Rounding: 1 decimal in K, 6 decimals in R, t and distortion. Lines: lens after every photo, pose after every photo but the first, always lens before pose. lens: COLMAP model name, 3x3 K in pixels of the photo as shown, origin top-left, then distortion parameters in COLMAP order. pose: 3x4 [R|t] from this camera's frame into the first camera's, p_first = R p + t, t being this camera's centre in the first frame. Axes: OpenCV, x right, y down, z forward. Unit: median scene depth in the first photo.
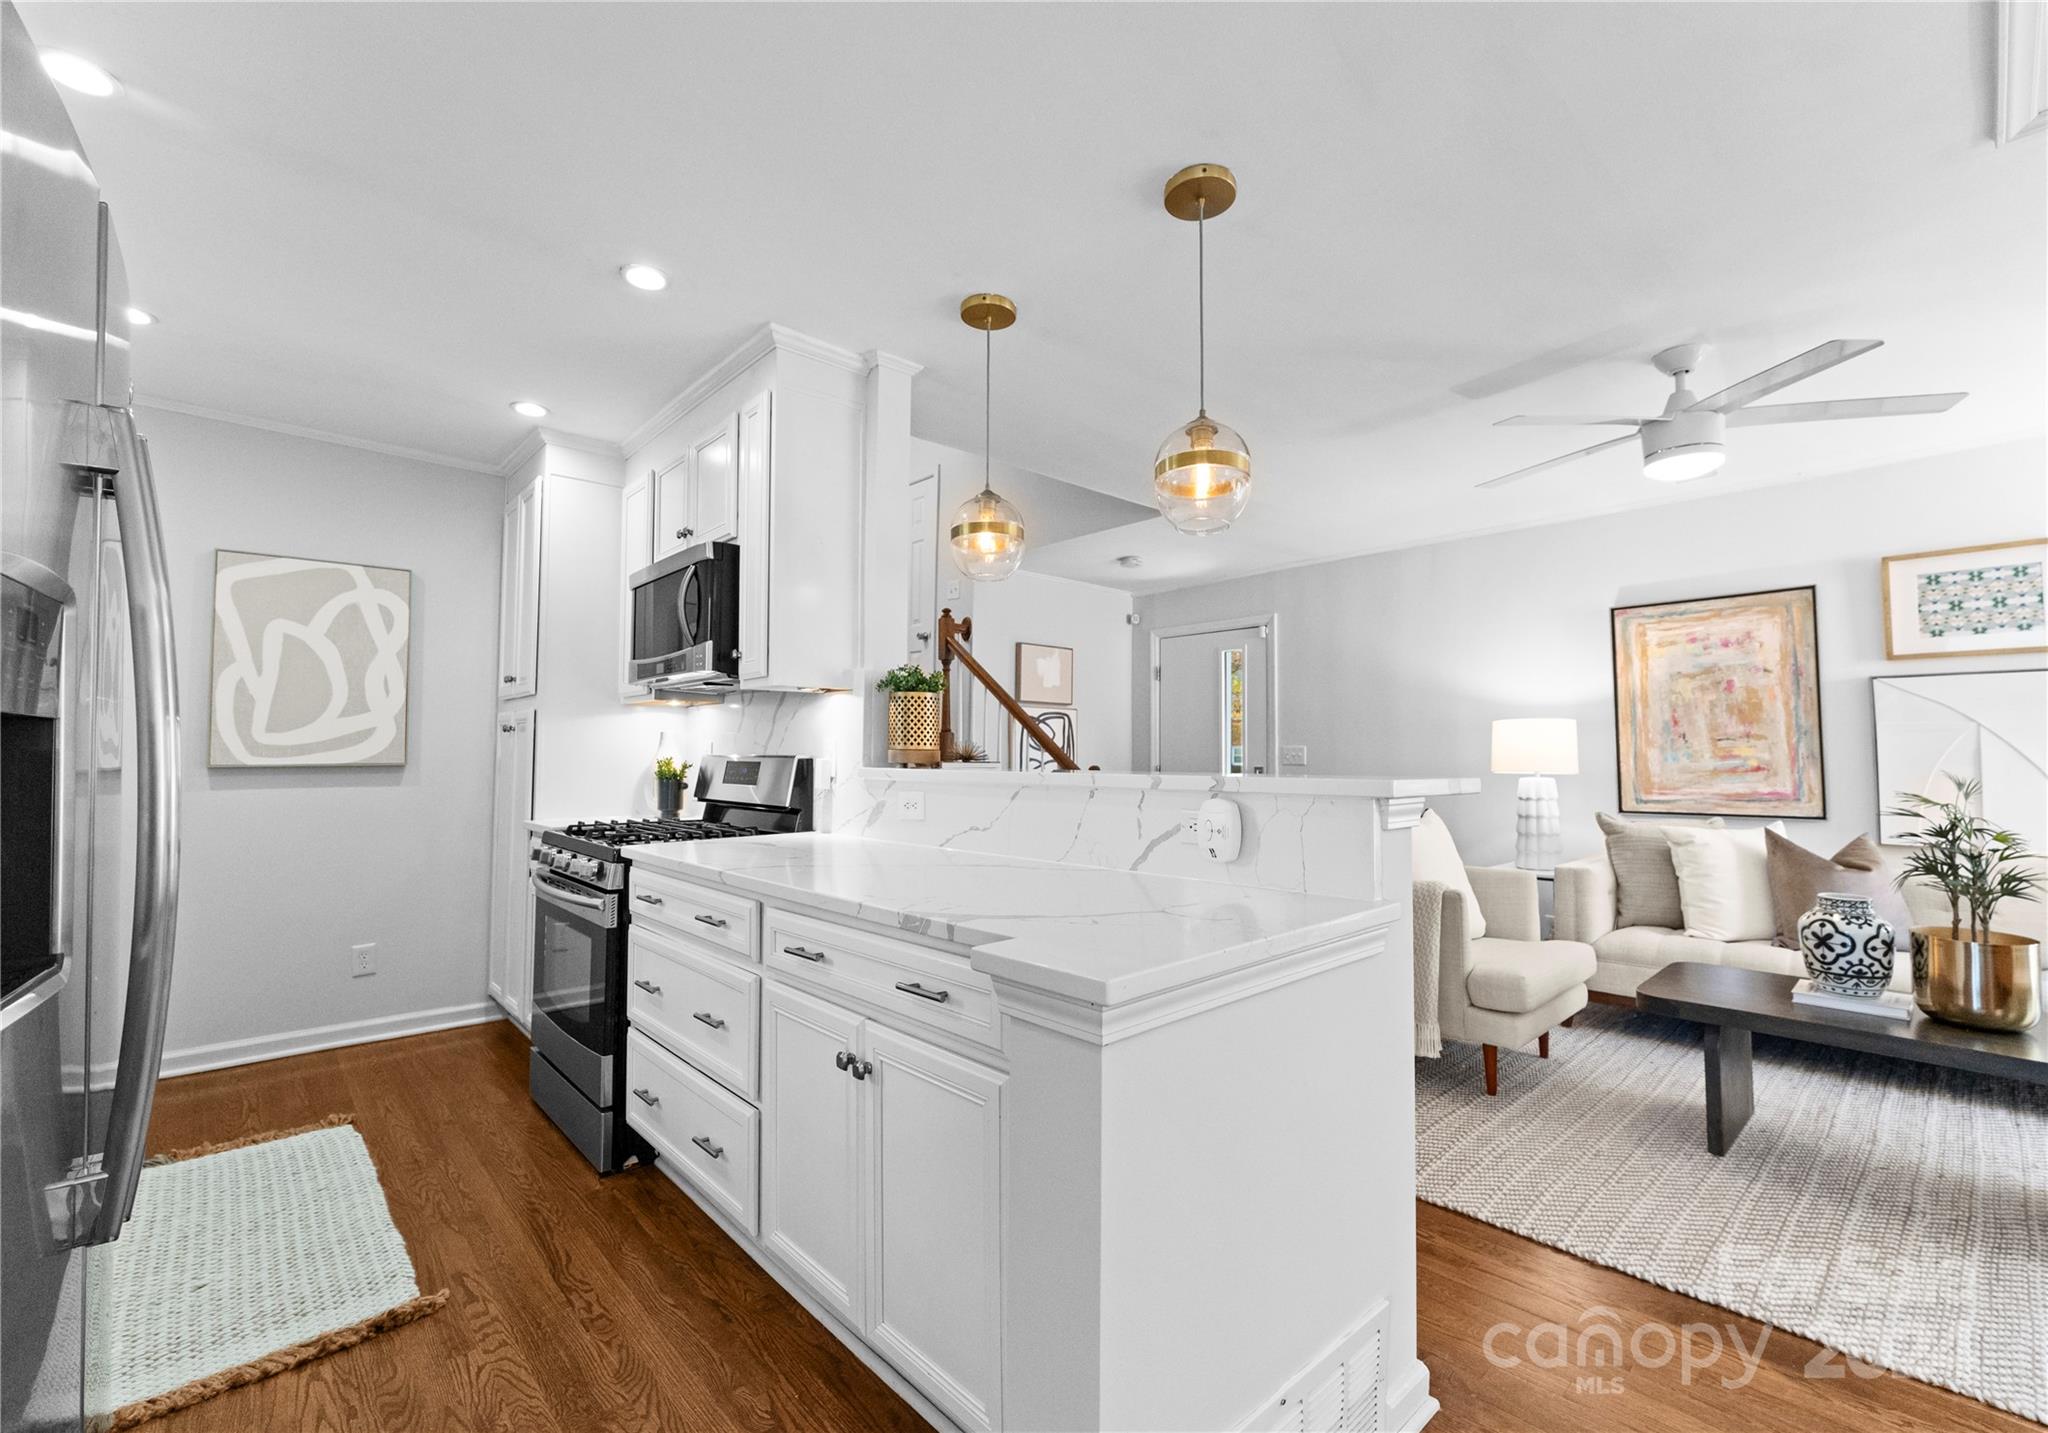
lens RADIAL K [[880.4, 0, 1018.0], [0, 880.4, 716.1], [0, 0, 1]] dist [-0.007157, 0.000463]
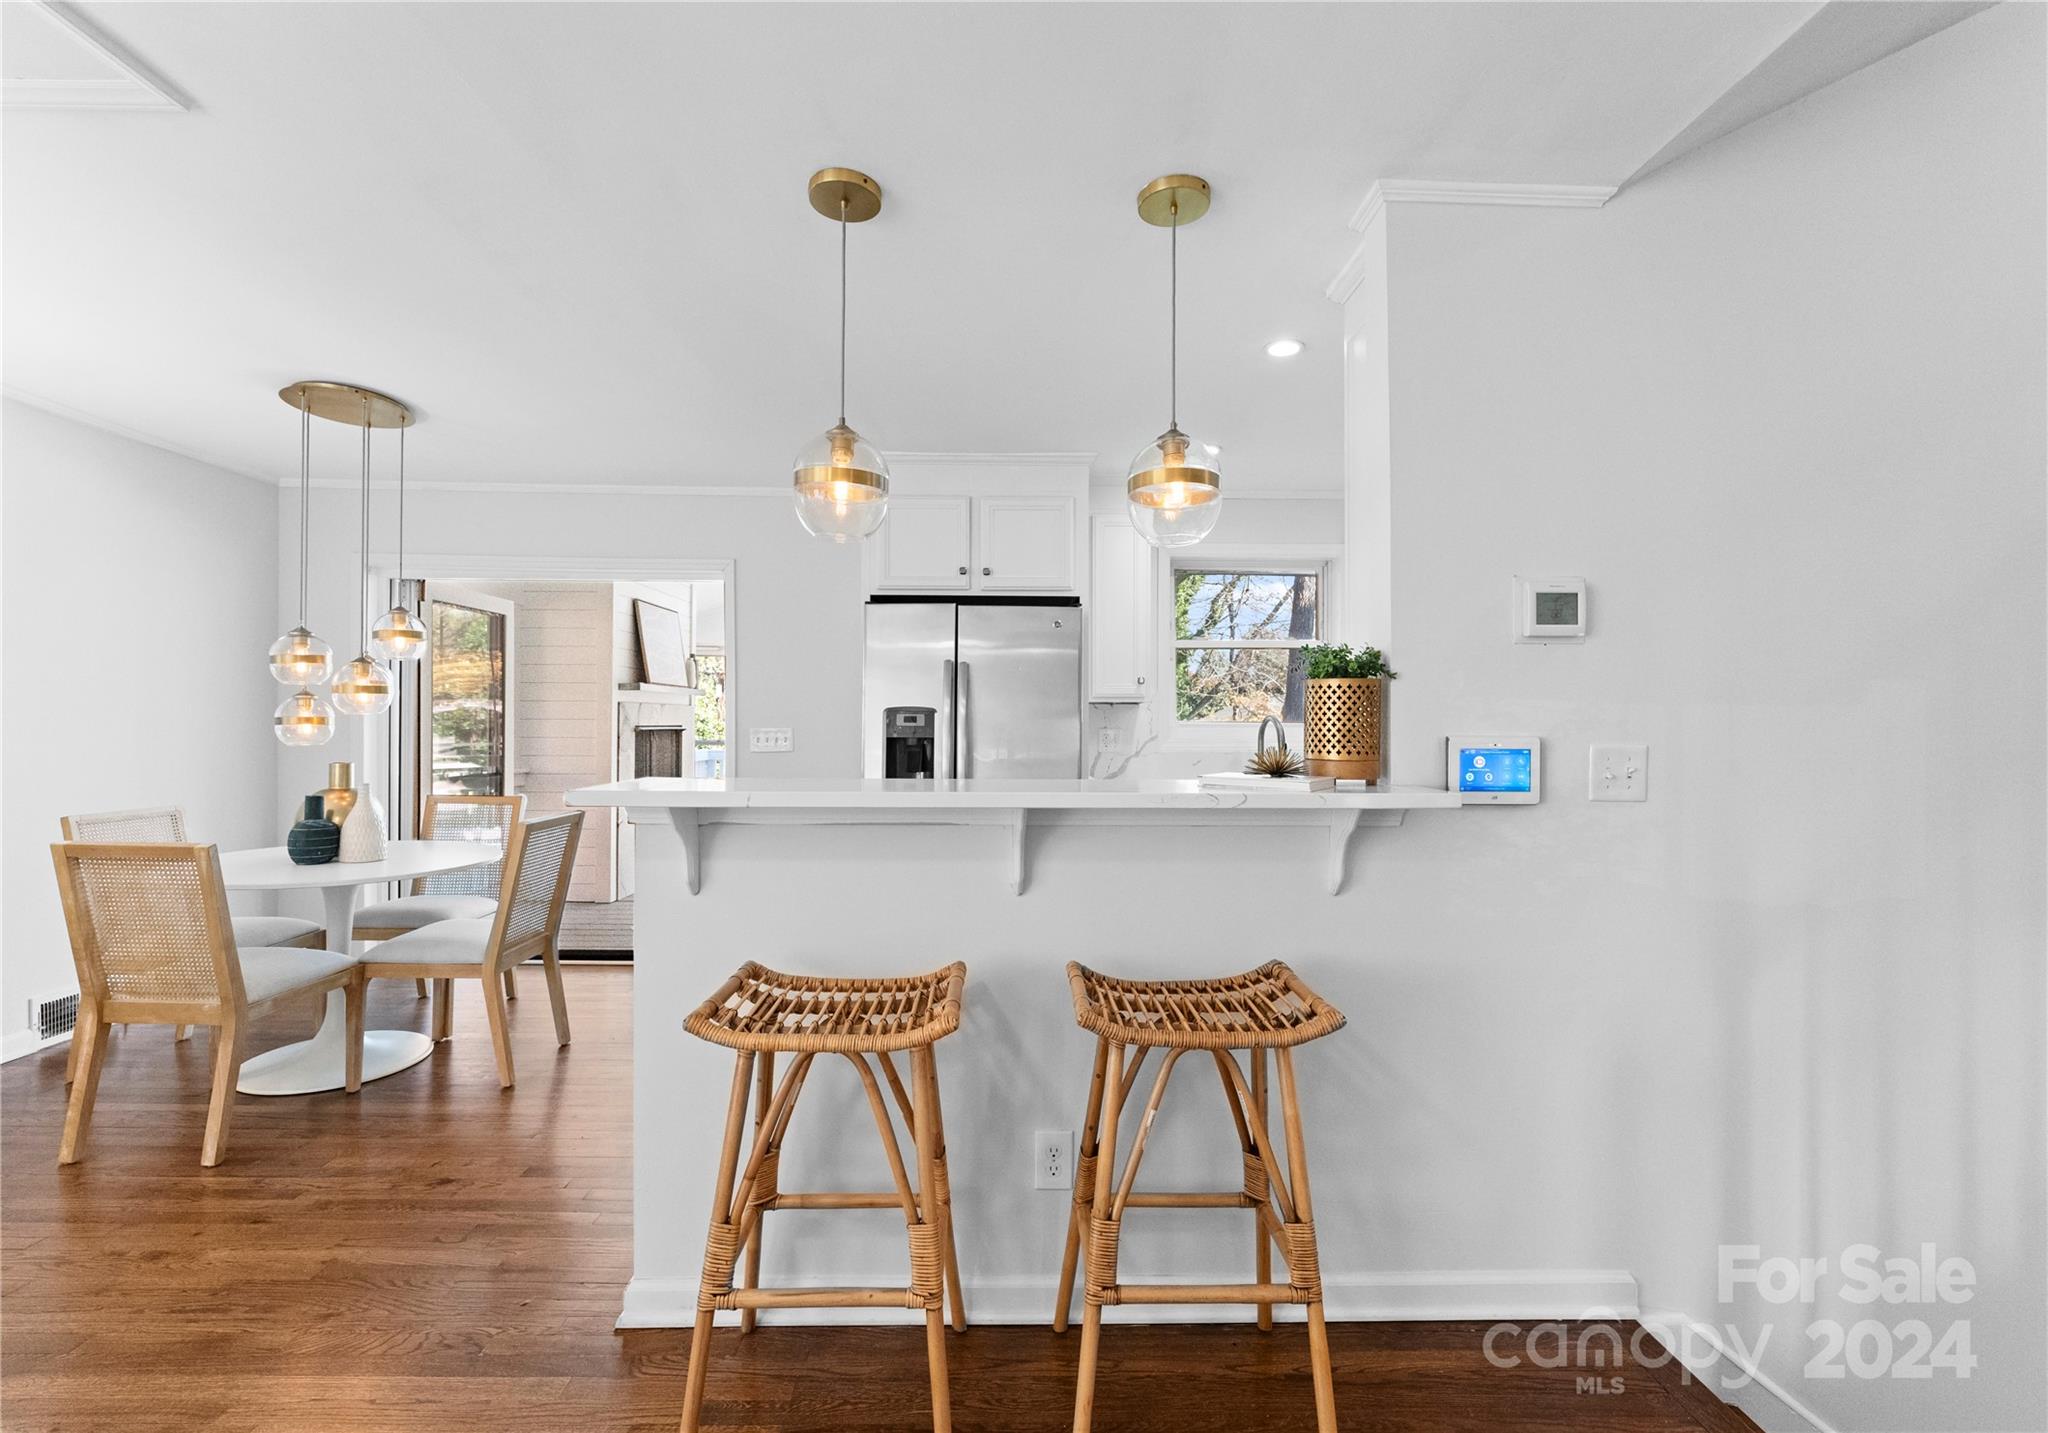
lens RADIAL K [[868.1, 0, 1024.0], [0, 868.1, 716.5], [0, 0, 1]] dist [-0.010499, -0.000333]
pose [[-0.657117, -0.011650, -0.753699, 0.443327], [0.026287, 0.998918, -0.038359, 0.018088], [0.753330, -0.045018, -0.656100, 0.971528]]
